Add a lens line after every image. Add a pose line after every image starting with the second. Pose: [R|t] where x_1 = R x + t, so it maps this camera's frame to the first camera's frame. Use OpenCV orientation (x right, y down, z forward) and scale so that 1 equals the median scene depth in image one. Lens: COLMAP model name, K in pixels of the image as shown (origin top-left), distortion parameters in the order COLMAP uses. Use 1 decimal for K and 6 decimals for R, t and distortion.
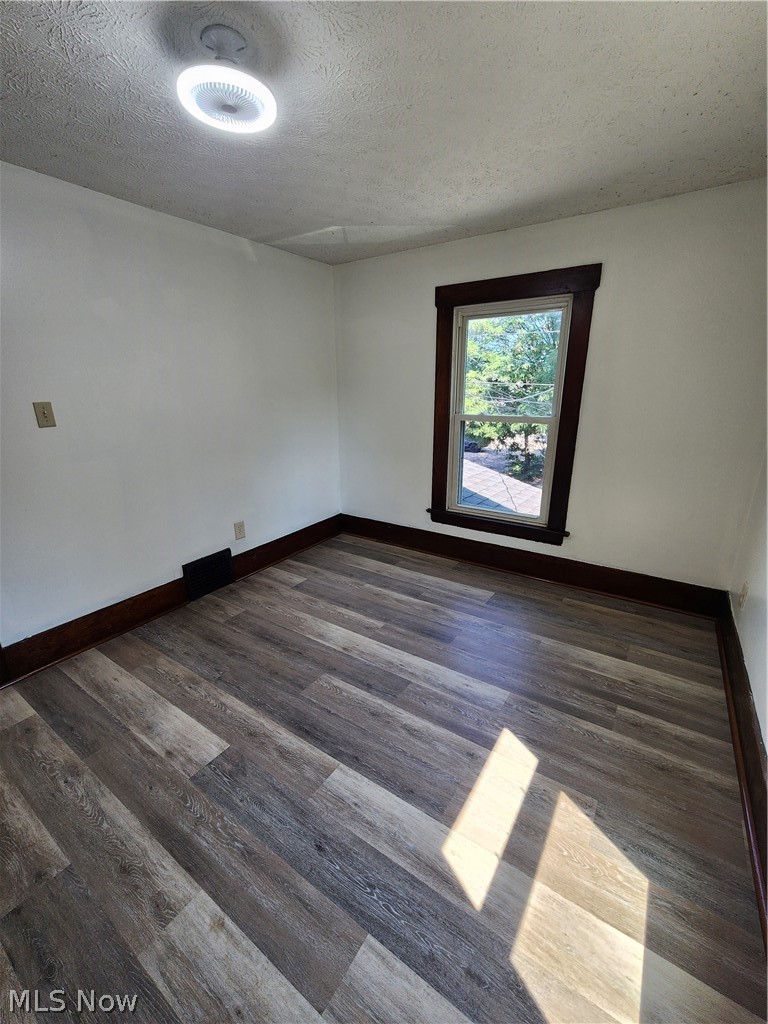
lens RADIAL K [[422.1, 0, 381.2], [0, 422.1, 513.8], [0, 0, 1]] dist [-0.000733, 0.000385]
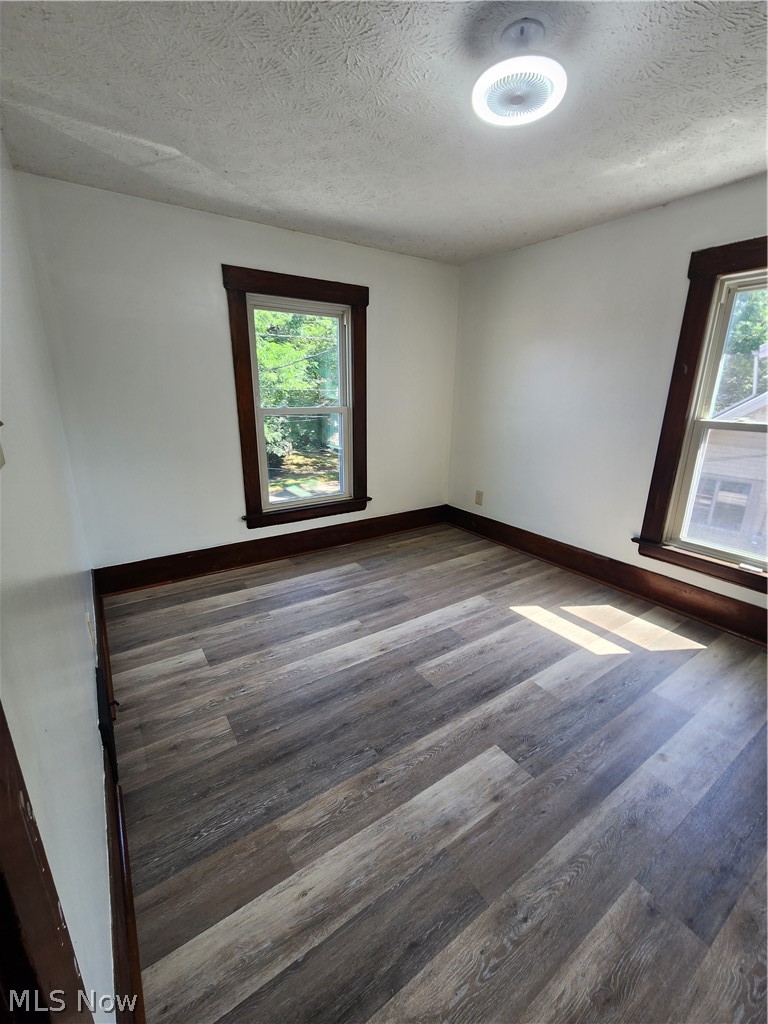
lens RADIAL K [[429.7, 0, 386.3], [0, 429.7, 516.1], [0, 0, 1]] dist [-0.005700, 0.003165]
pose [[0.367937, -0.258410, 0.893223, -0.866627], [0.256732, 0.951500, 0.169516, -0.131554], [-0.893706, 0.166948, 0.416434, 0.527501]]
